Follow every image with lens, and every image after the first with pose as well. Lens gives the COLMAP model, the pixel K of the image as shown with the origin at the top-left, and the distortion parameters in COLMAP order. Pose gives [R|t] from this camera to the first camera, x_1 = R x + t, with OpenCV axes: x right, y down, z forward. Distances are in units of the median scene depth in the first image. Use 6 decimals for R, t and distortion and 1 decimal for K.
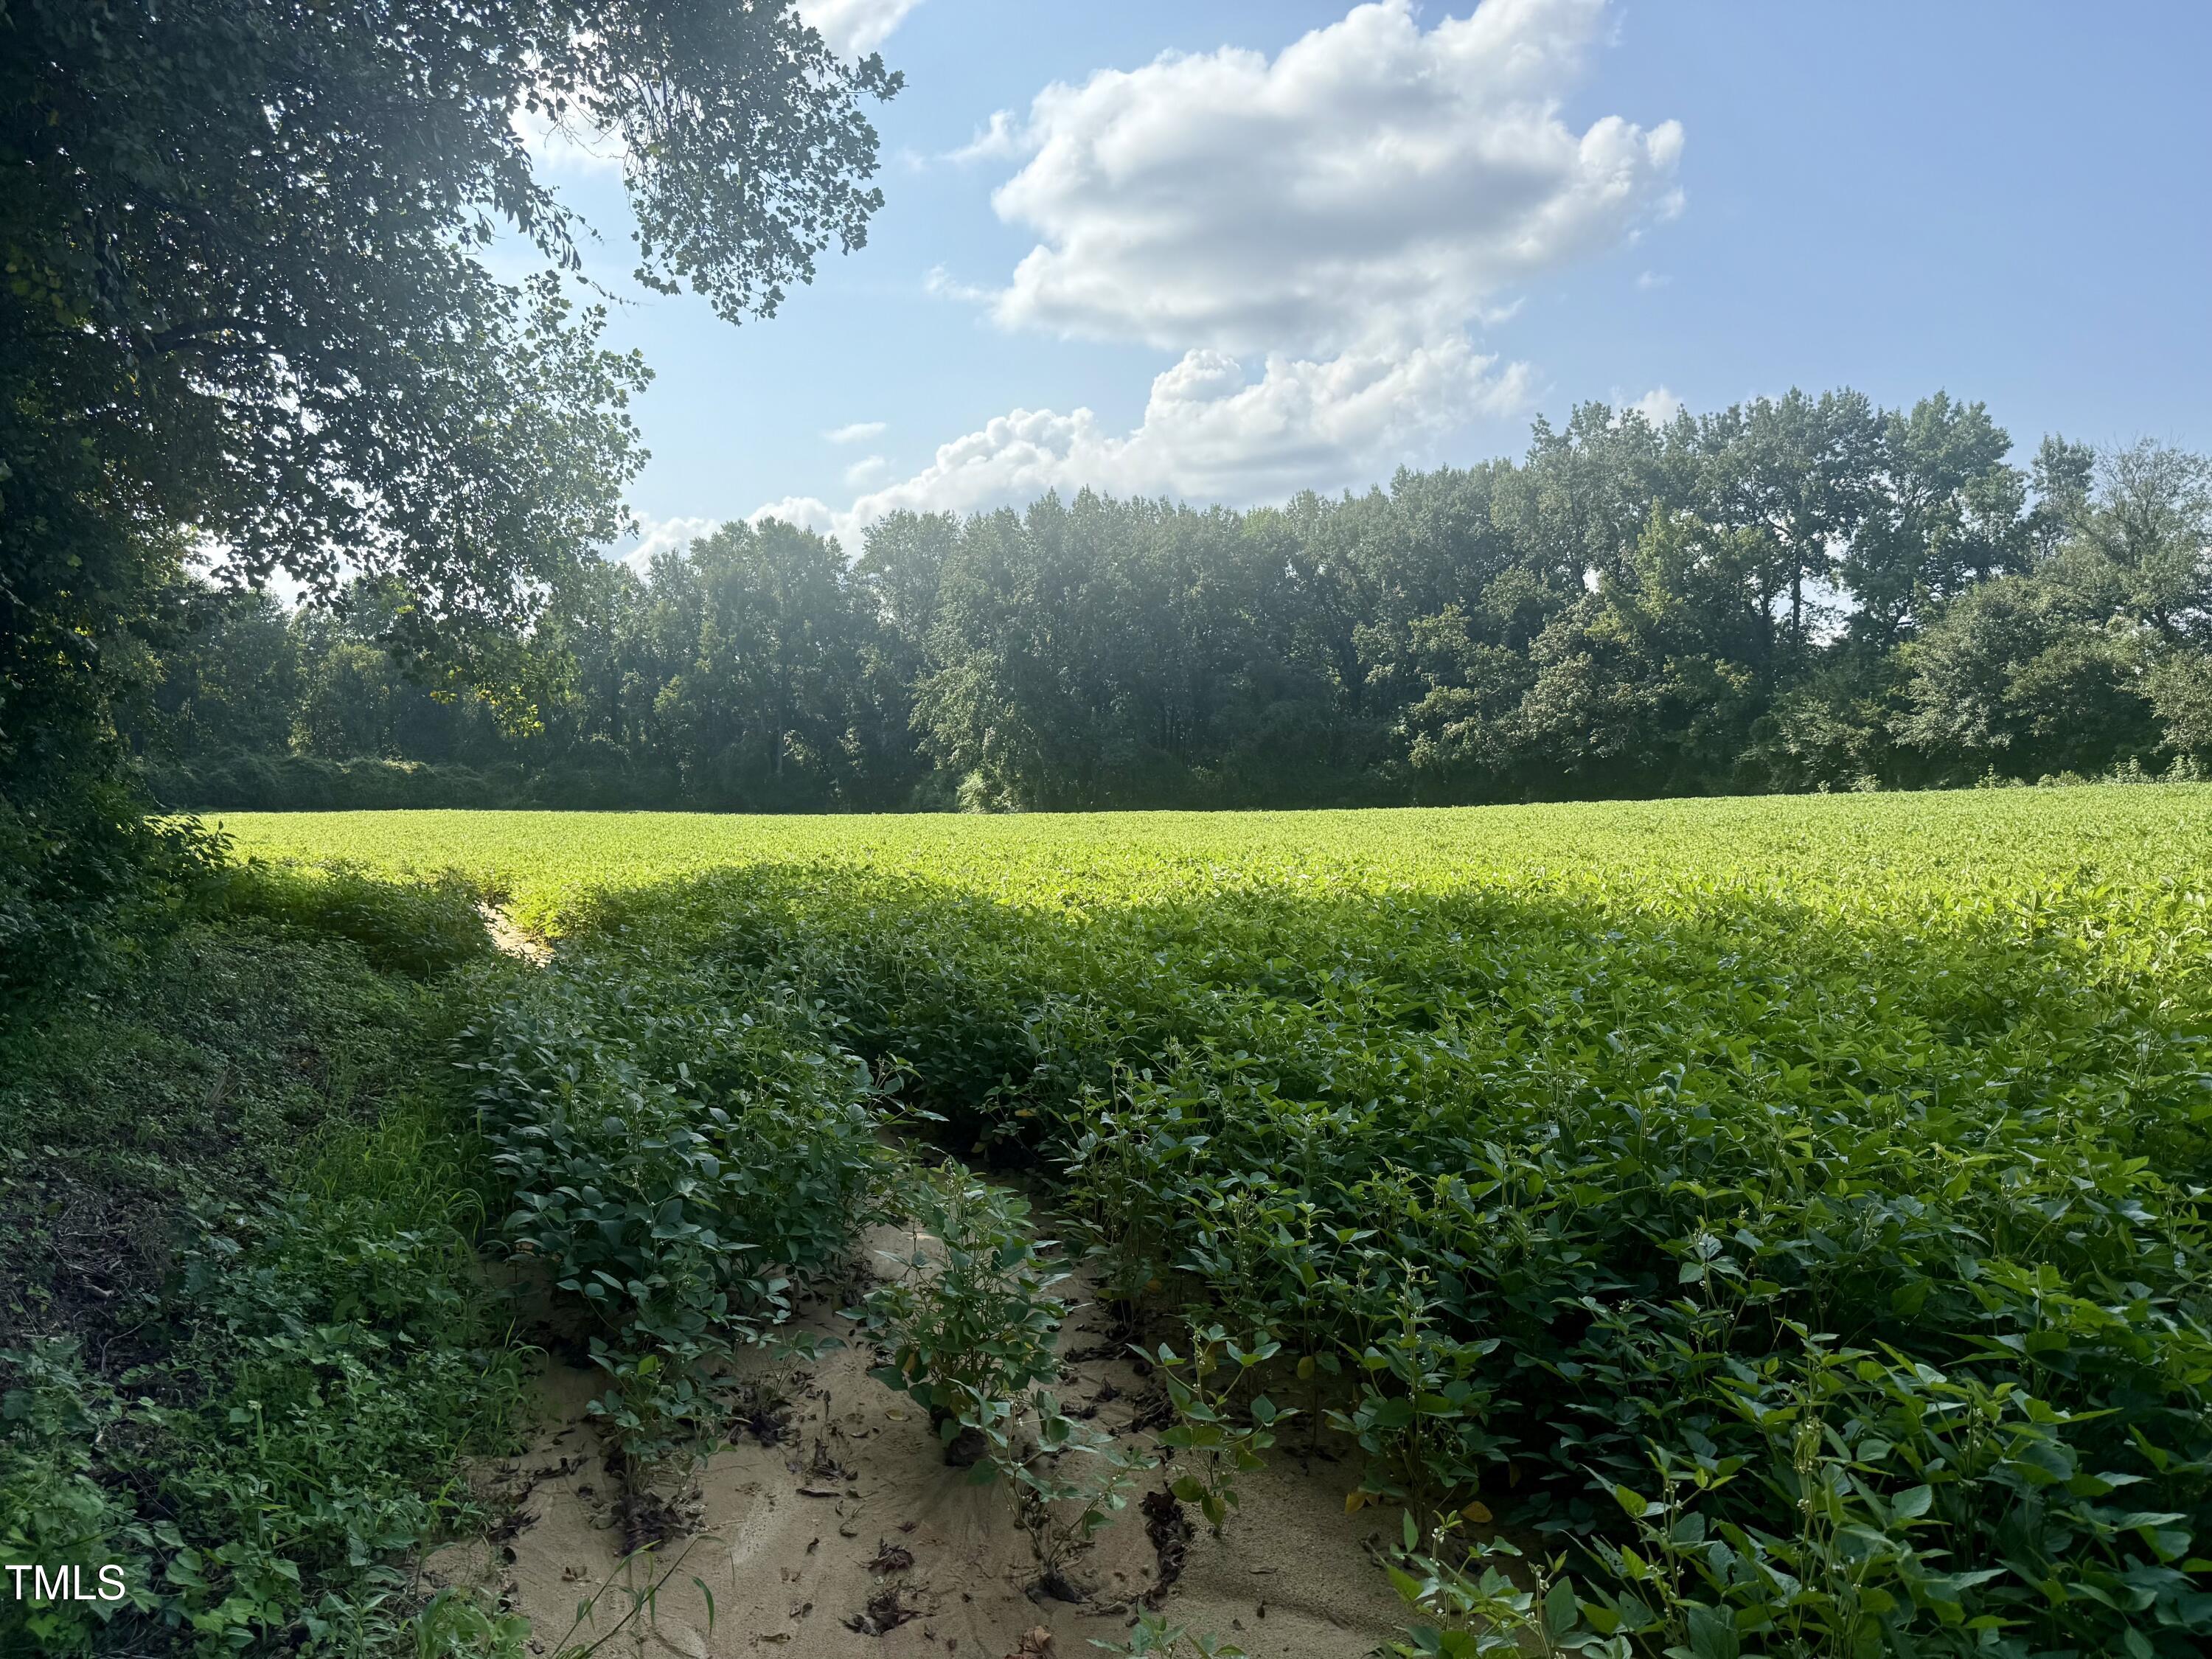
lens RADIAL K [[1492.8, 0, 1116.1], [0, 1492.8, 827.8], [0, 0, 1]] dist [0.025459, -0.069772]
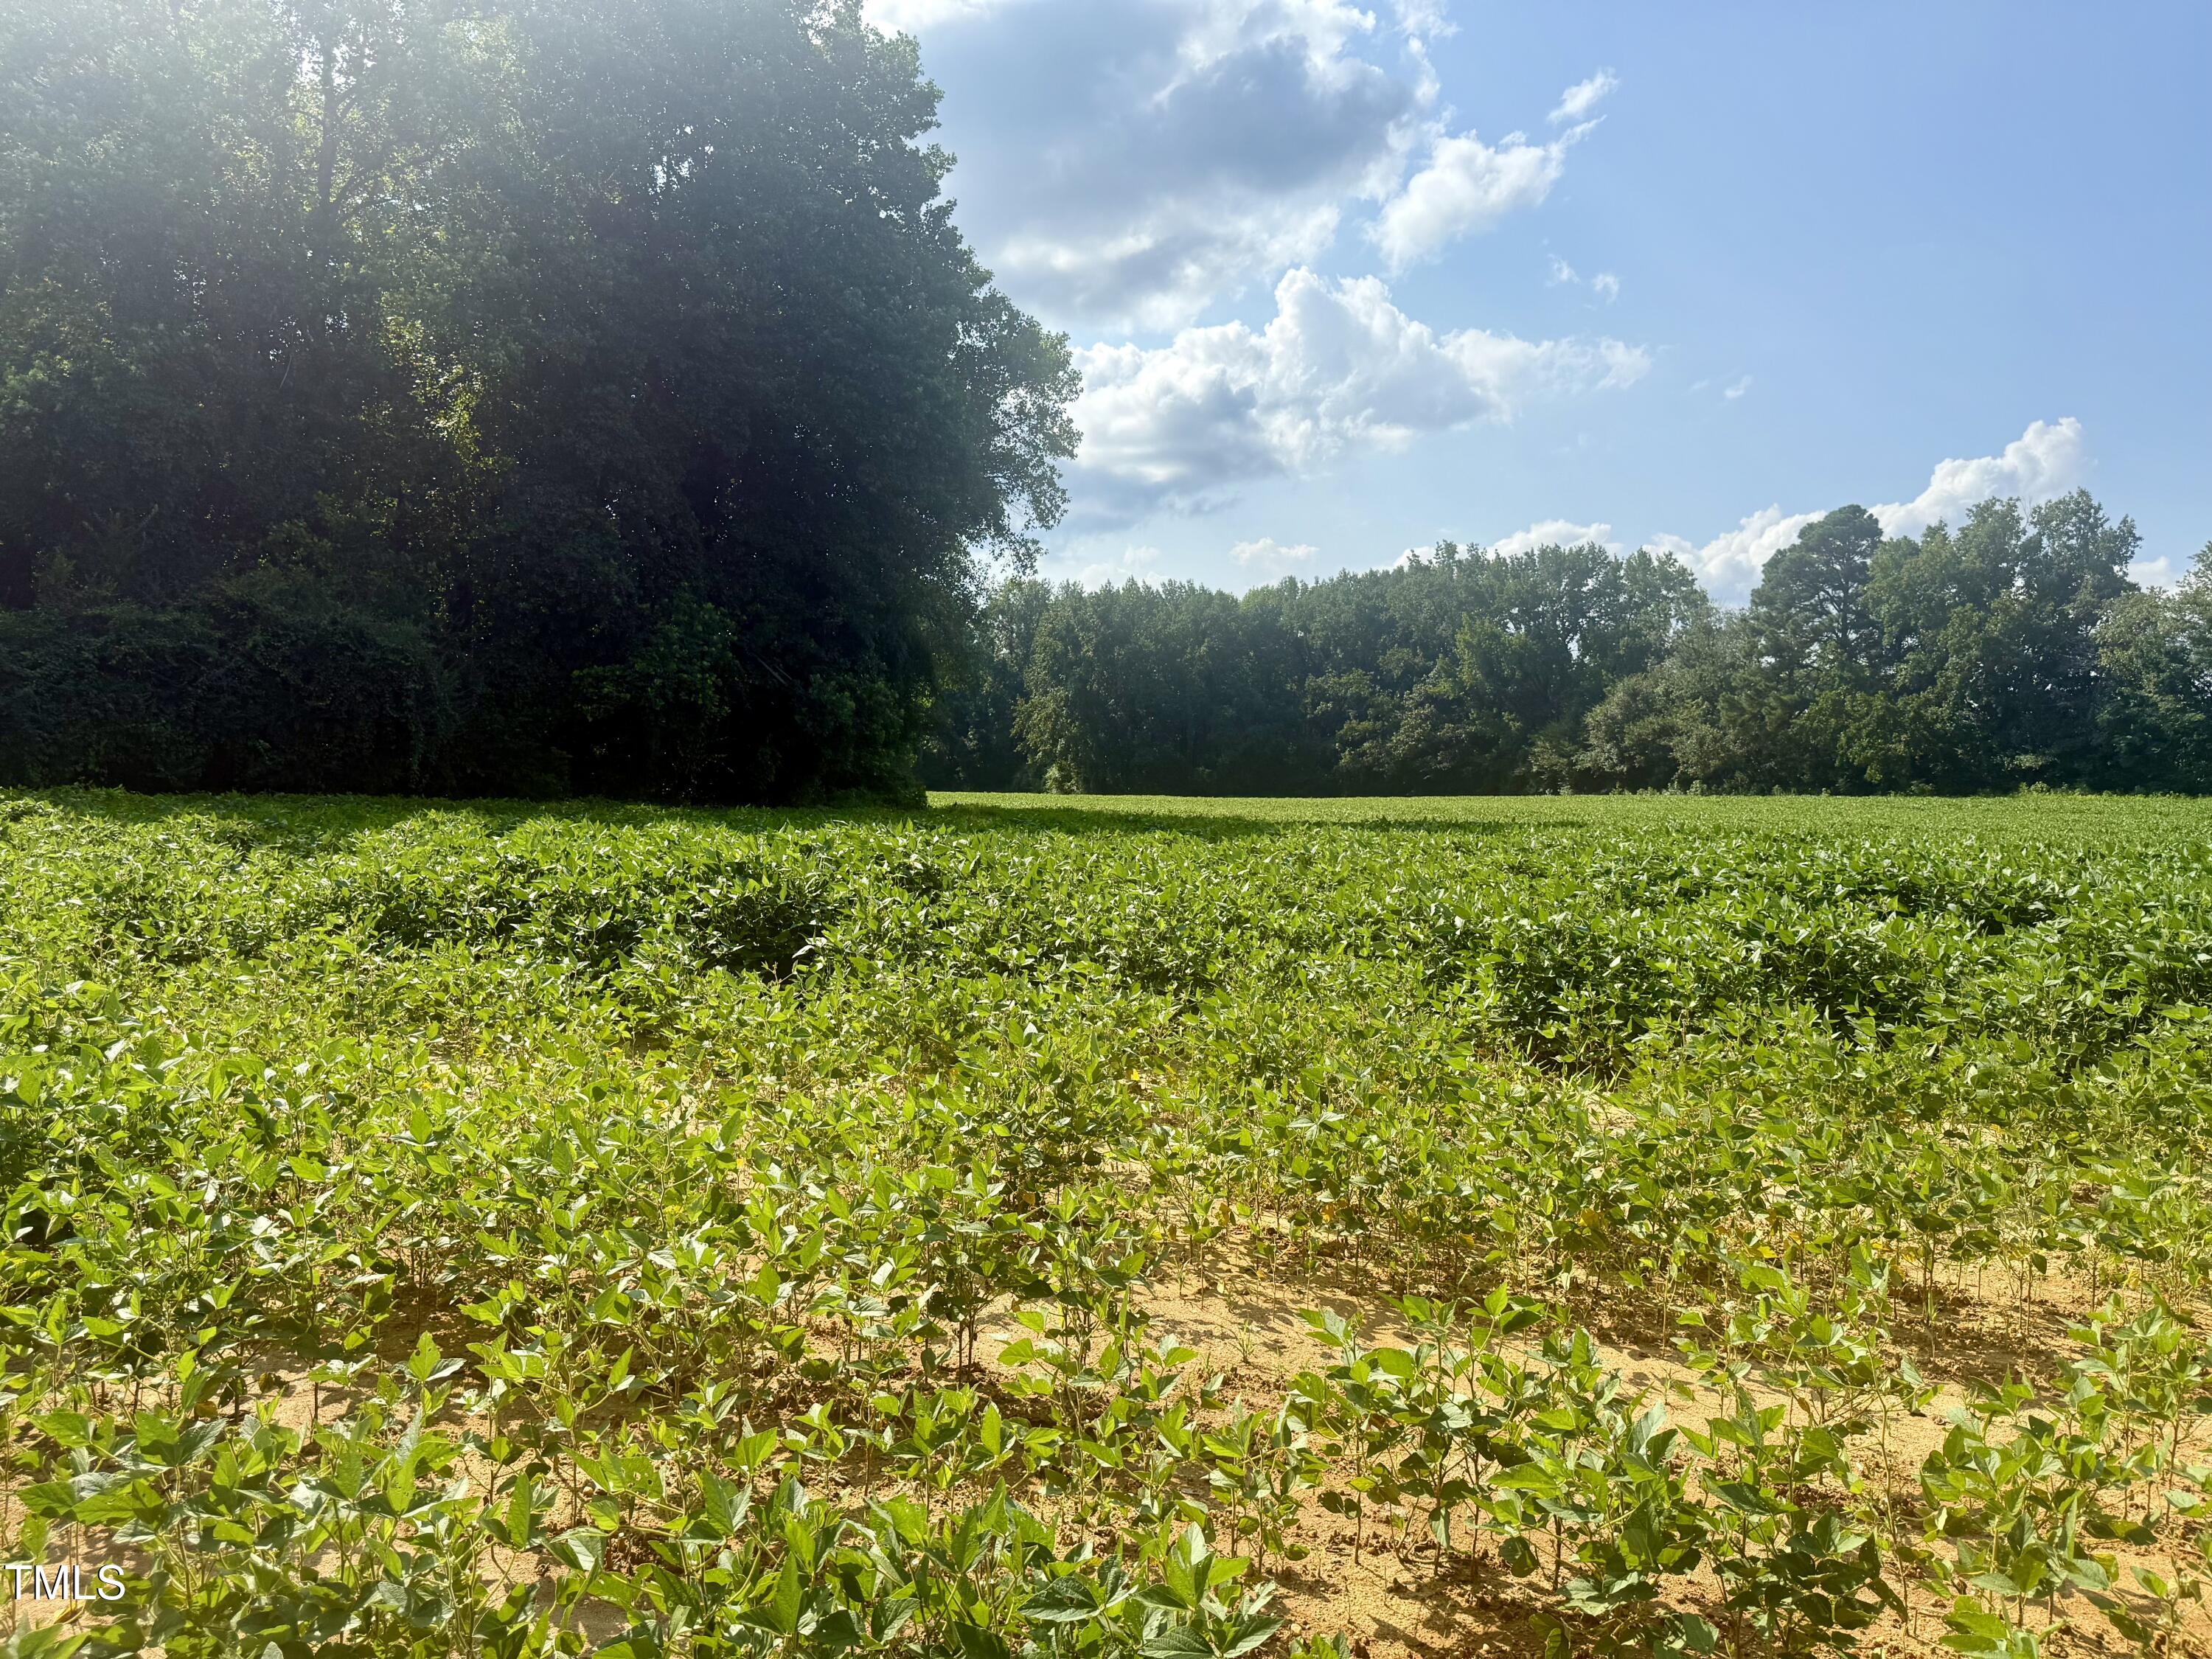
lens RADIAL K [[1492.8, 0, 1105.9], [0, 1492.8, 821.1], [0, 0, 1]] dist [0.025459, -0.069772]
pose [[0.996258, 0.031565, -0.080458, 0.083340], [-0.031122, 0.999493, 0.006761, 0.005947], [0.080631, -0.004232, 0.996735, -0.503479]]
